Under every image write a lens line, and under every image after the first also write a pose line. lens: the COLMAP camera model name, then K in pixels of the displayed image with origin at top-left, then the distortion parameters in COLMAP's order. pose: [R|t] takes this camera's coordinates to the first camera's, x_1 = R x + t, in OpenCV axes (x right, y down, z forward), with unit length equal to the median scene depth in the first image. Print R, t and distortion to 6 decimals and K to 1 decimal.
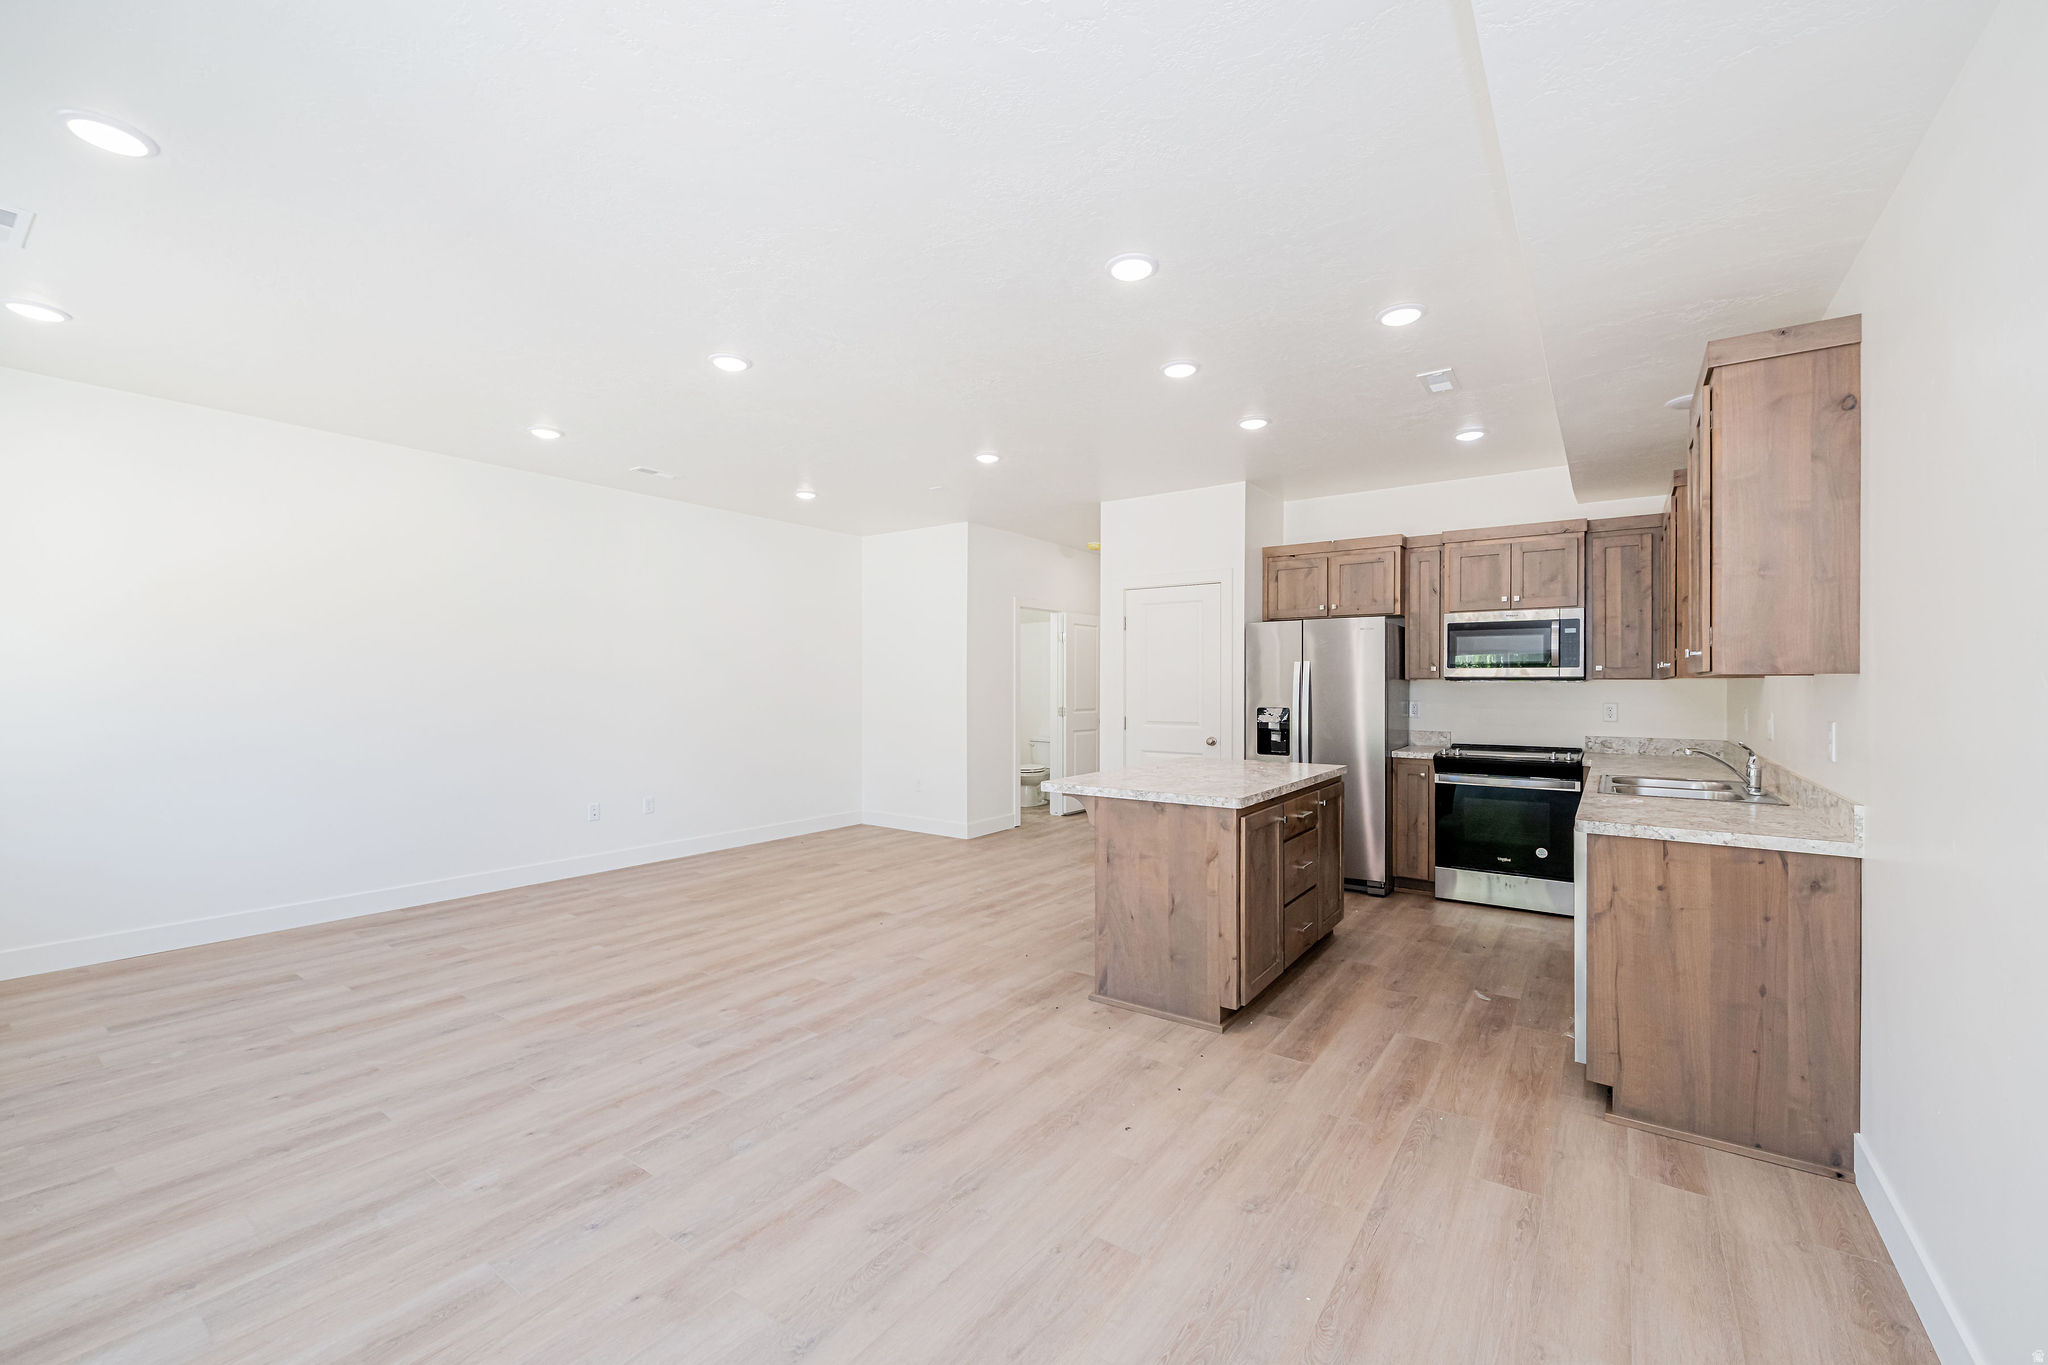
lens RADIAL K [[817.6, 0, 1024.0], [0, 817.6, 682.5], [0, 0, 1]] dist [-0.001046, -0.000225]
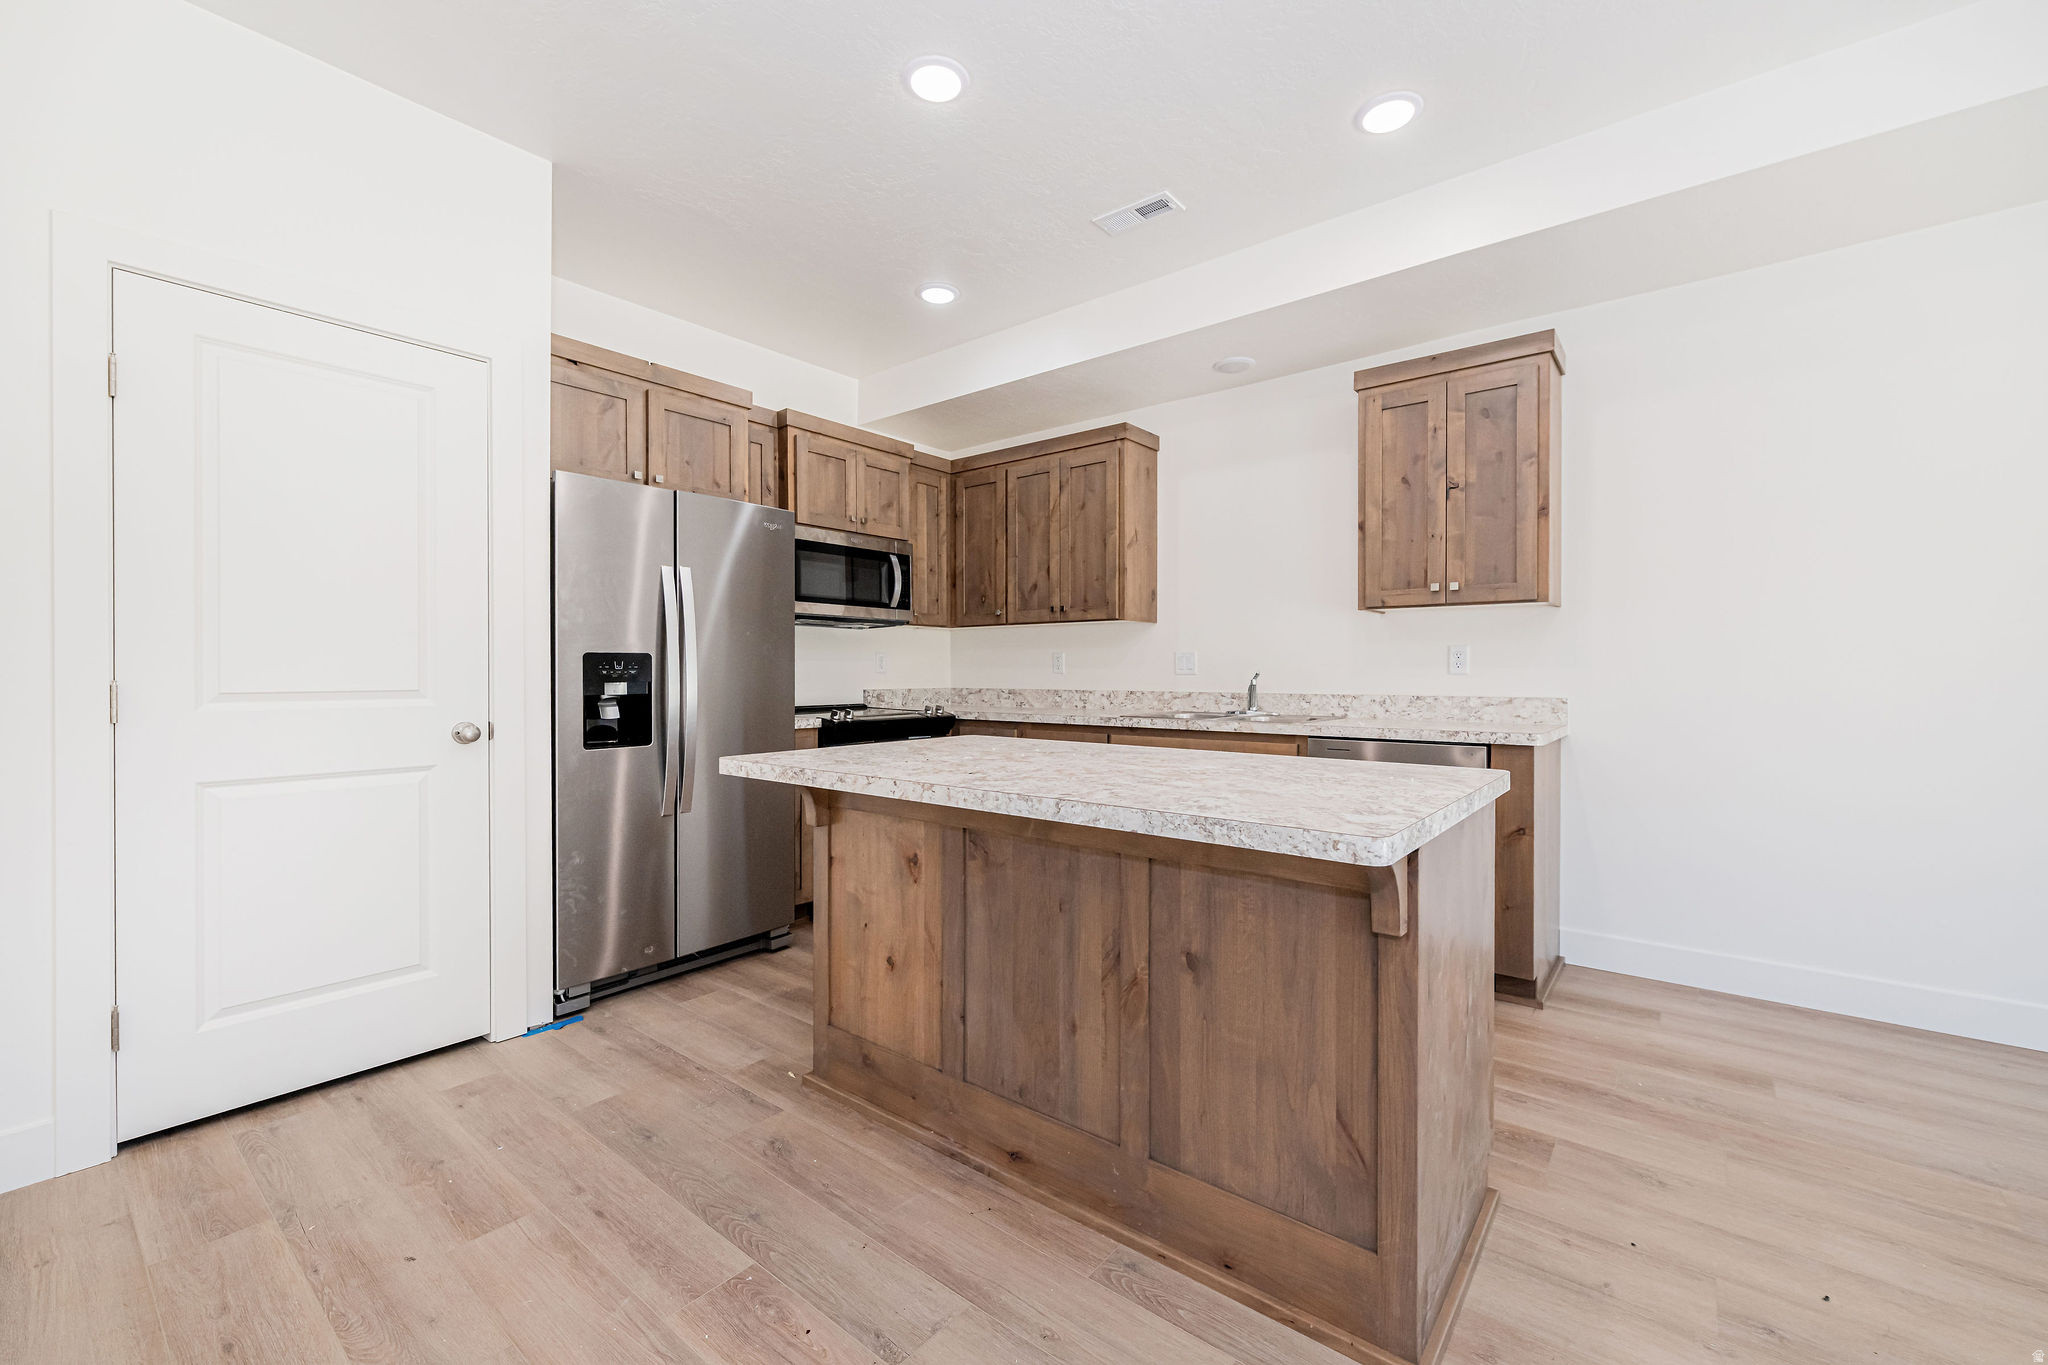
lens RADIAL K [[811.2, 0, 1084.7], [0, 811.2, 670.5], [0, 0, 1]] dist [0.001008, 0.000085]
pose [[0.057391, -0.005045, 0.998339, -0.288911], [-0.004361, 0.999976, 0.005304, 0.061786], [-0.998342, -0.004658, 0.057368, 1.126865]]
